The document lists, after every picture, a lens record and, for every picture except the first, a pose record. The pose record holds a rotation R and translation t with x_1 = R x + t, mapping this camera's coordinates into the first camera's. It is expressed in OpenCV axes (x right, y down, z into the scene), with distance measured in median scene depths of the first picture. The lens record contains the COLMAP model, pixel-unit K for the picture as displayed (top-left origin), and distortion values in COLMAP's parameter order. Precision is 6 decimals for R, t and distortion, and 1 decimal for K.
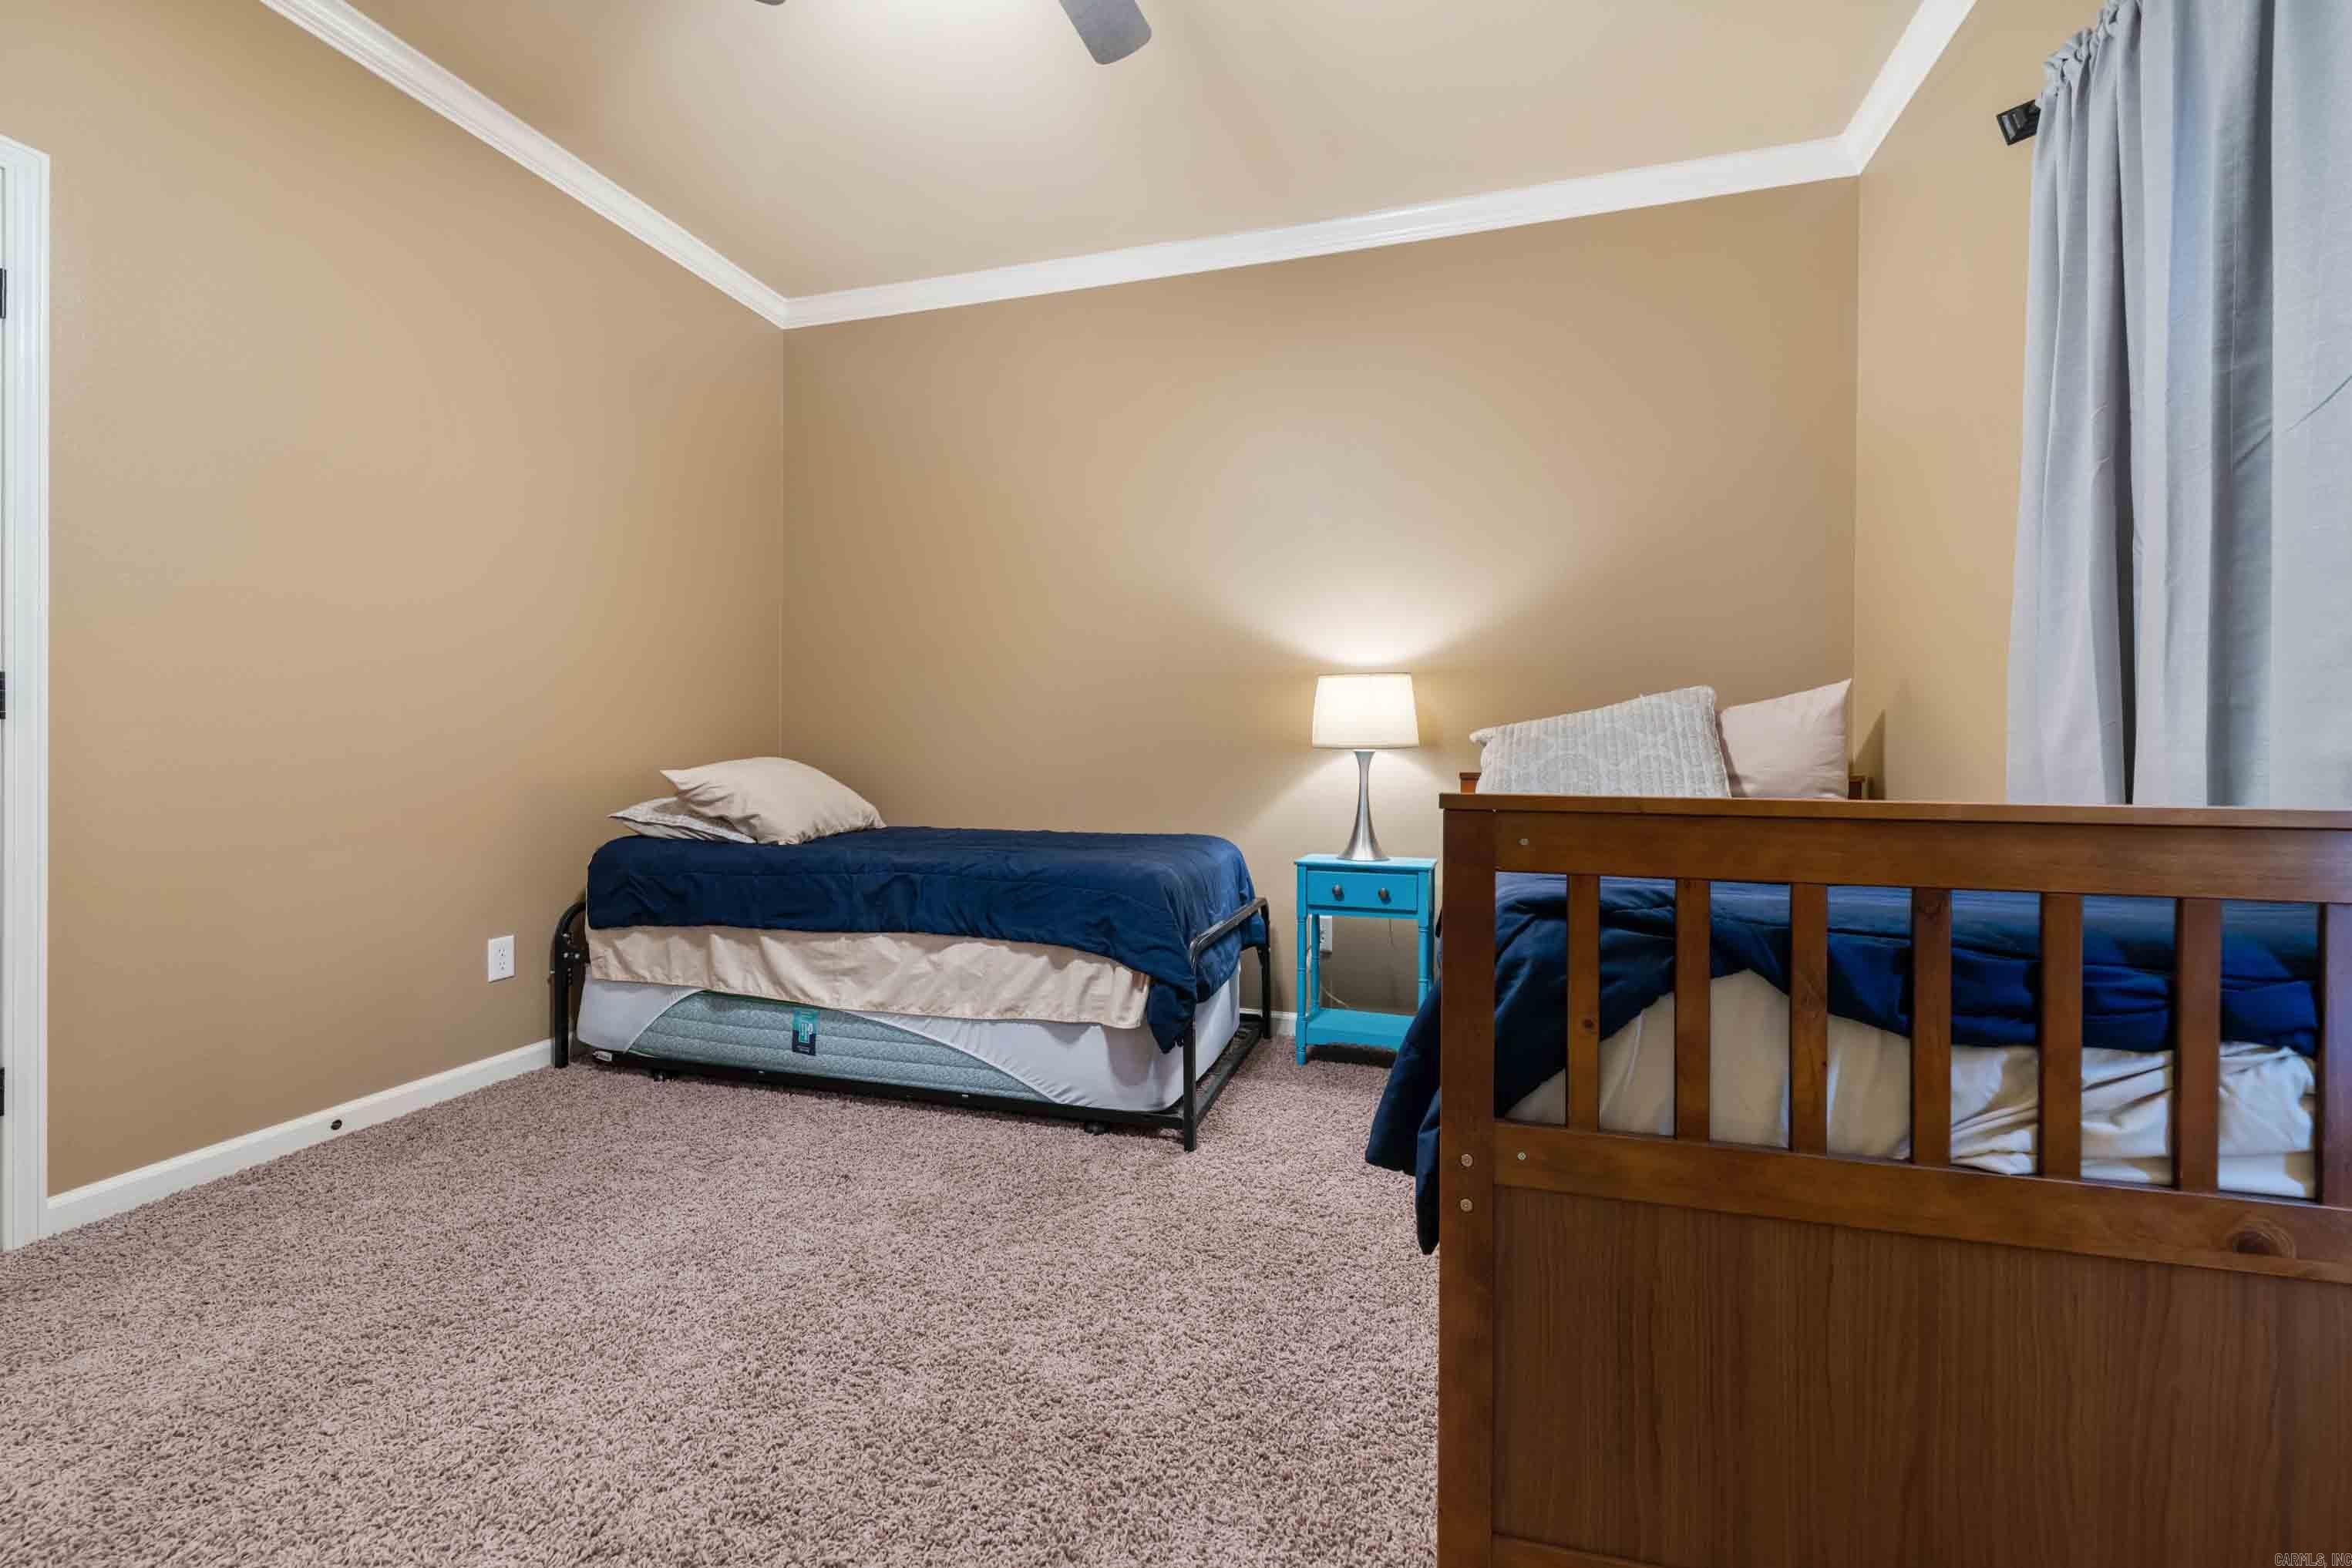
lens RADIAL K [[951.7, 0, 1172.9], [0, 951.7, 777.1], [0, 0, 1]] dist [0.001444, 0.000202]
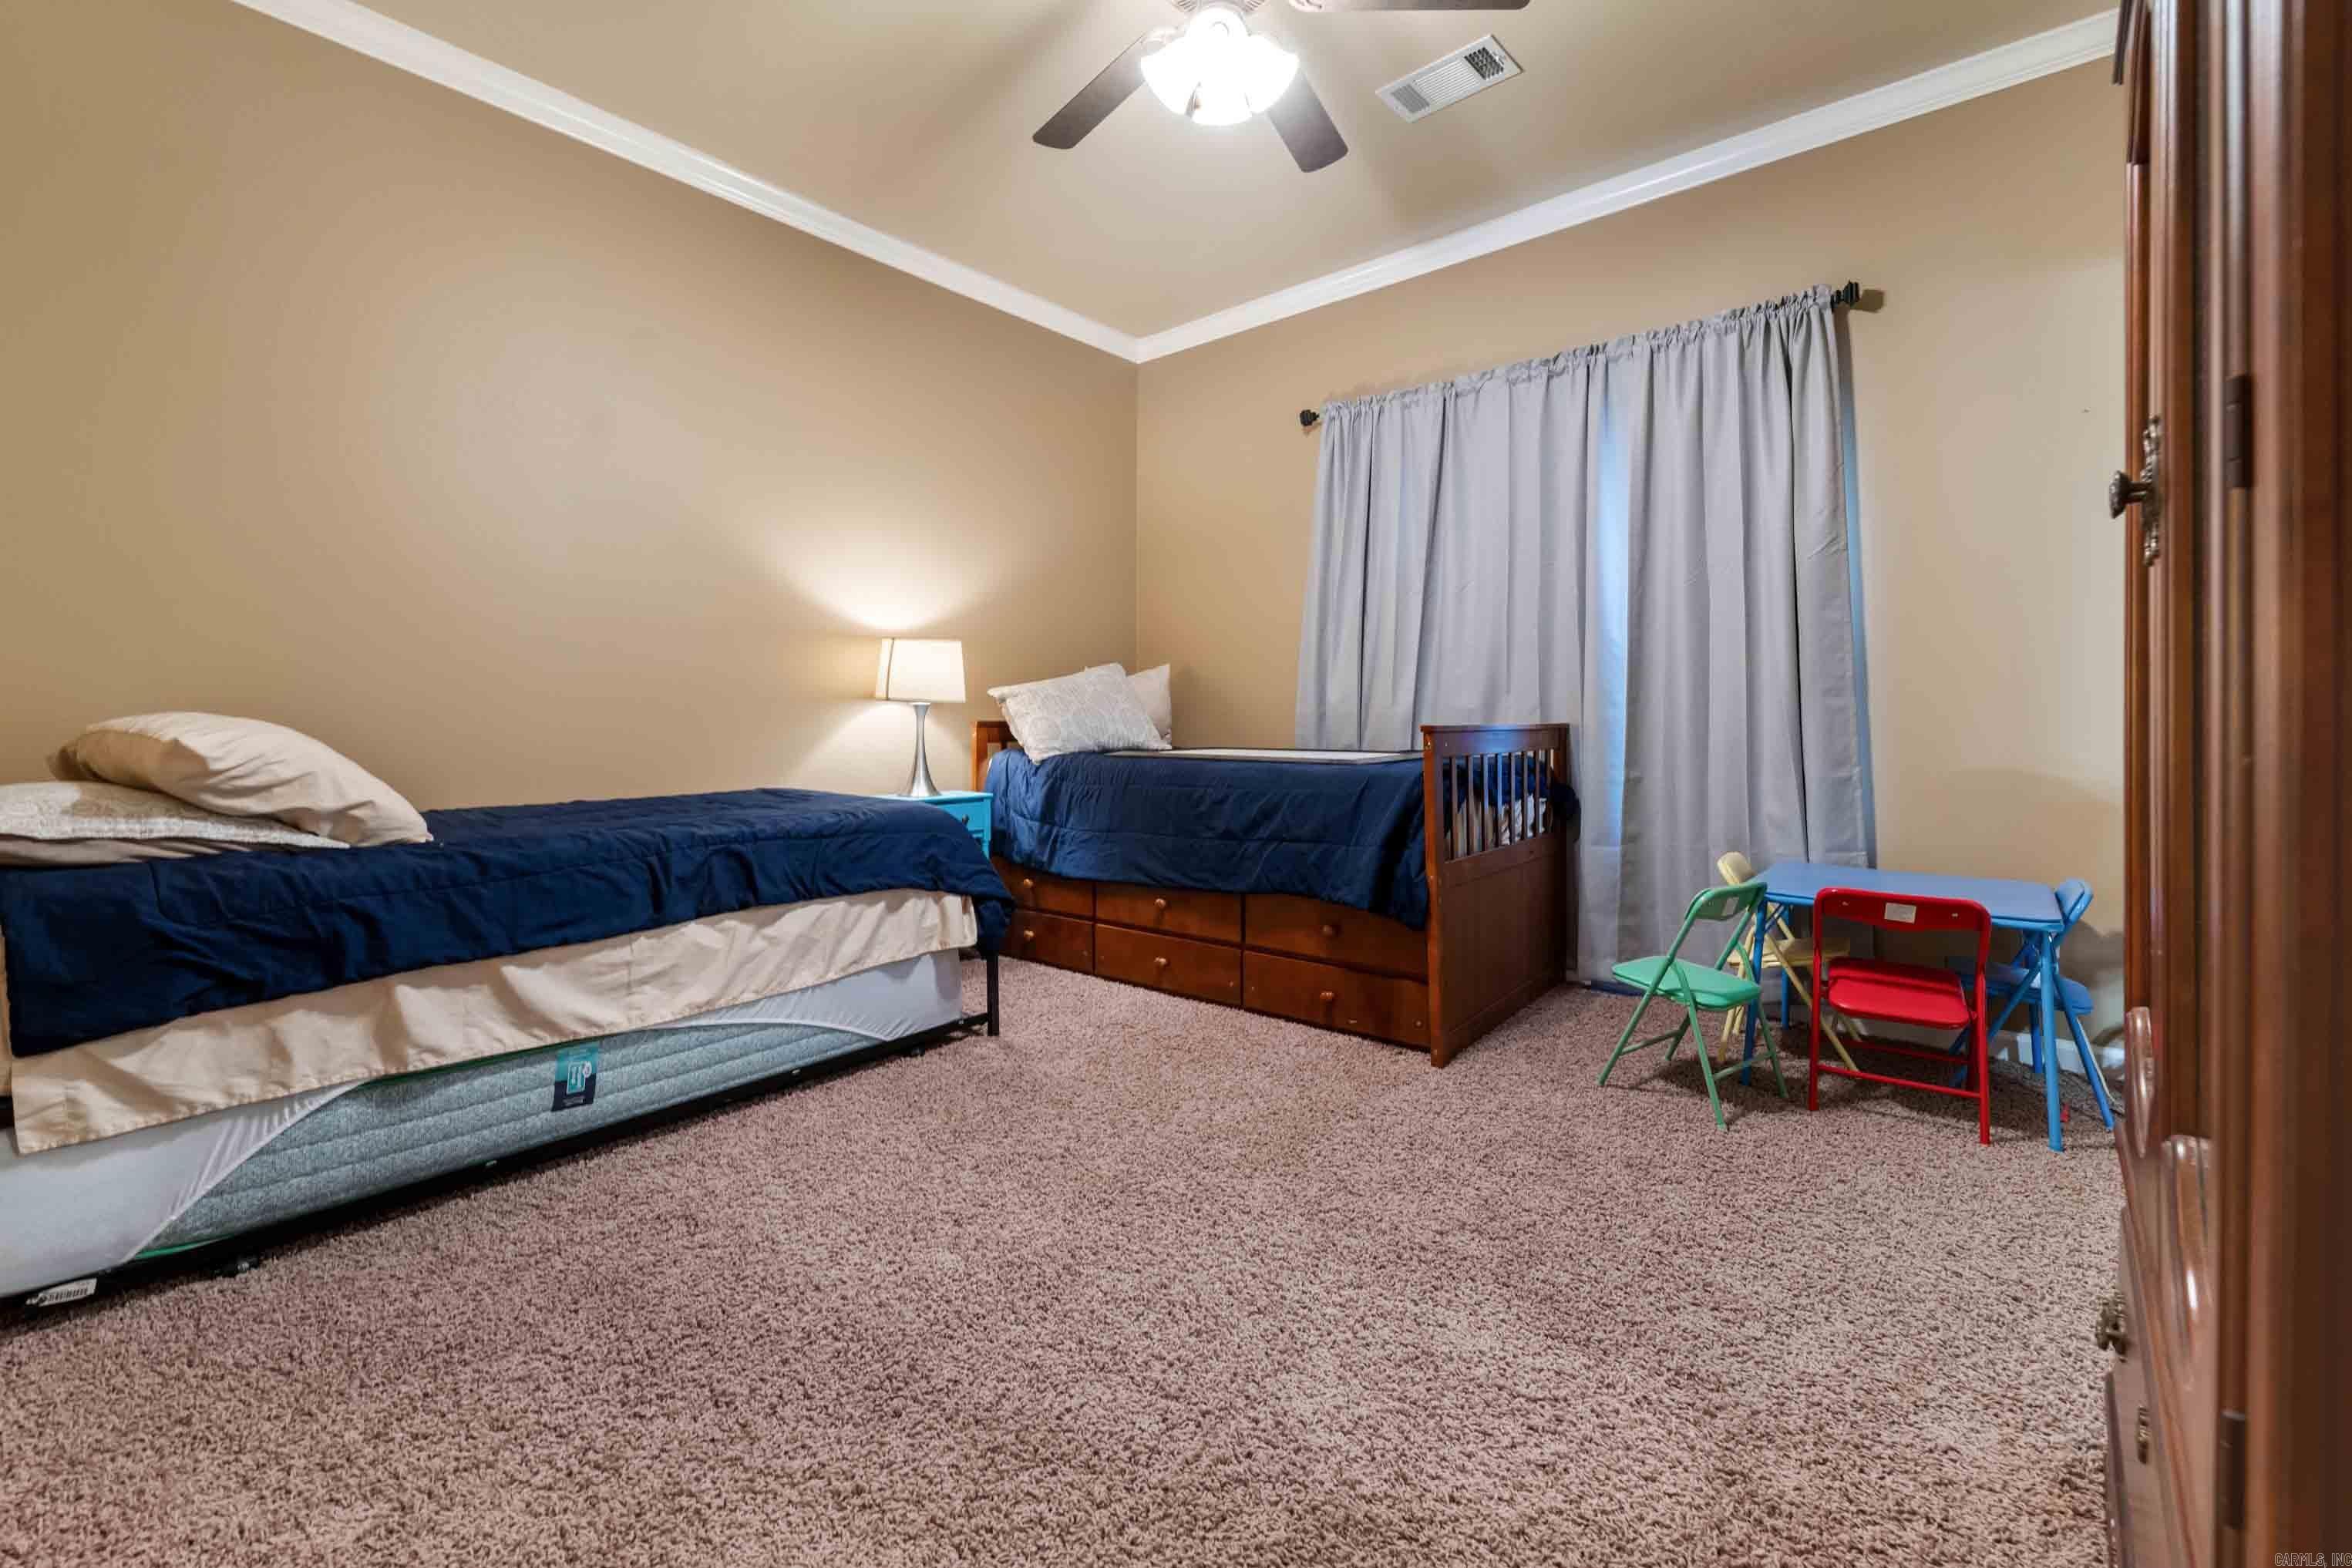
lens RADIAL K [[985.7, 0, 1174.6], [0, 985.7, 733.4], [0, 0, 1]] dist [0.000908, 0.000130]
pose [[0.405112, -0.026874, 0.913872, -0.906557], [0.019781, 0.999592, 0.020626, -0.010554], [-0.914053, 0.009722, 0.405478, 0.251895]]
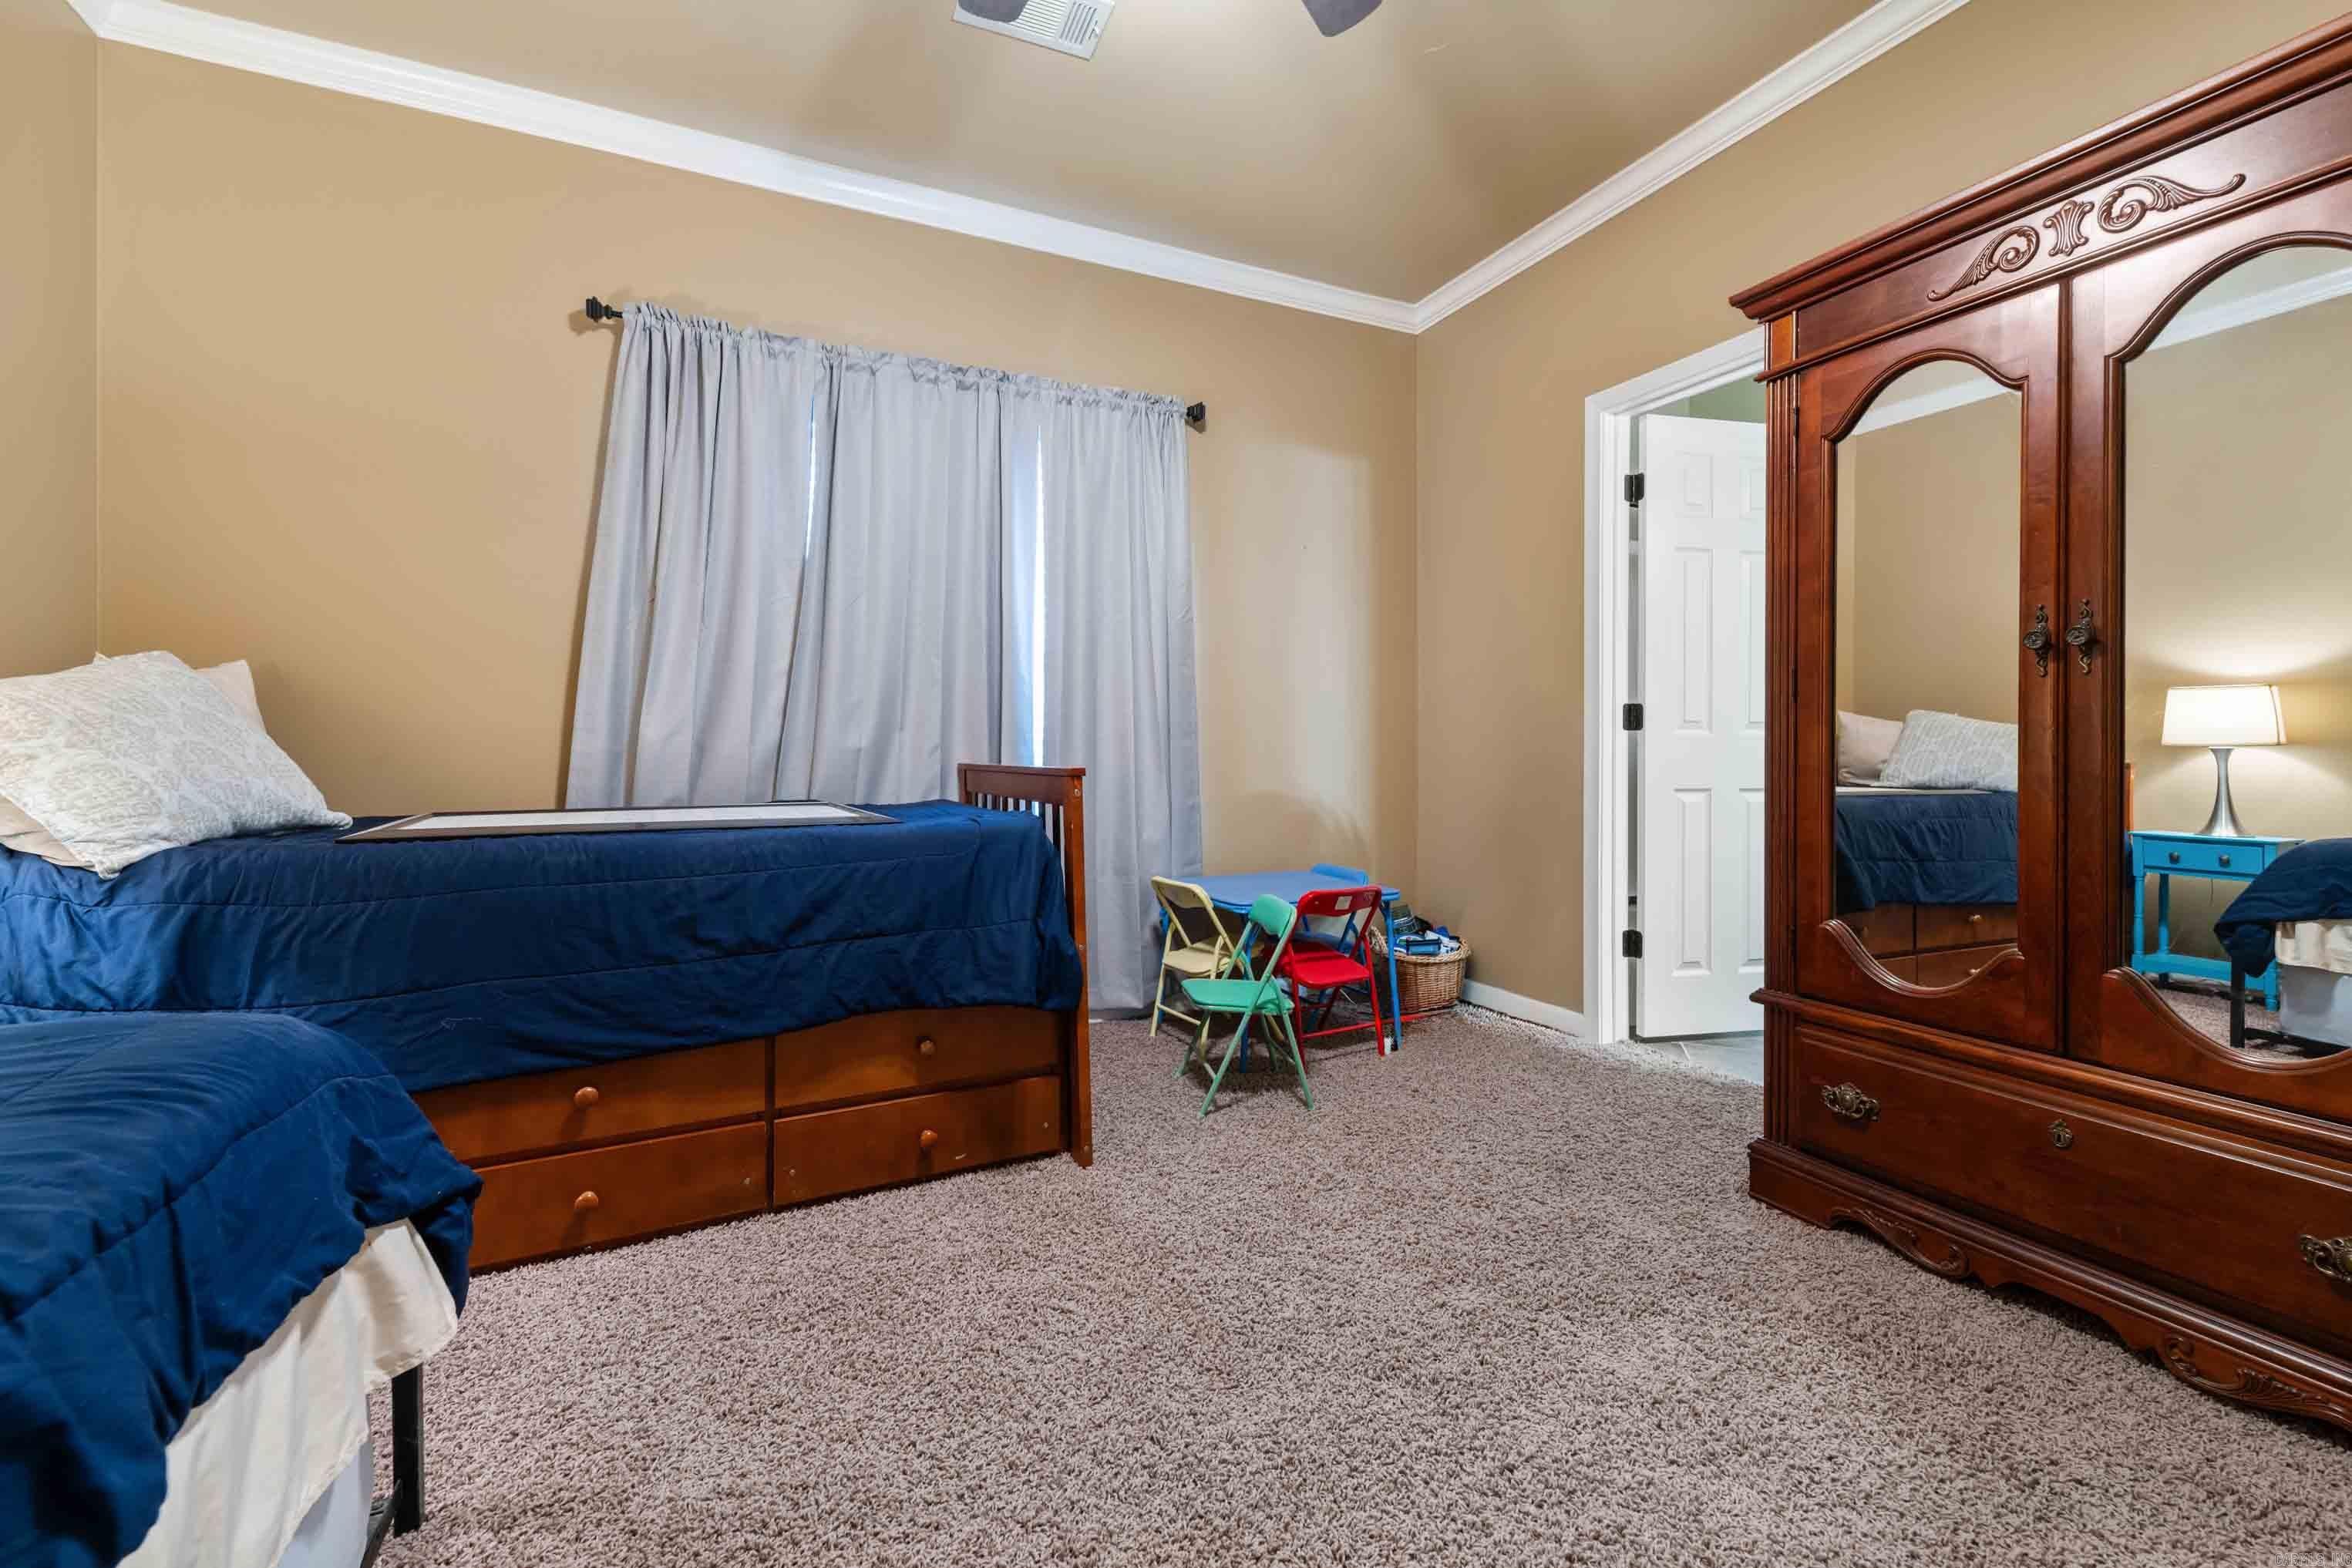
lens RADIAL K [[951.7, 0, 1172.9], [0, 951.7, 777.1], [0, 0, 1]] dist [0.001444, 0.000202]
pose [[-0.661802, -0.022978, 0.749327, -0.547385], [0.012431, 0.999056, 0.041615, -0.016818], [-0.749576, 0.036856, -0.660891, 0.909070]]
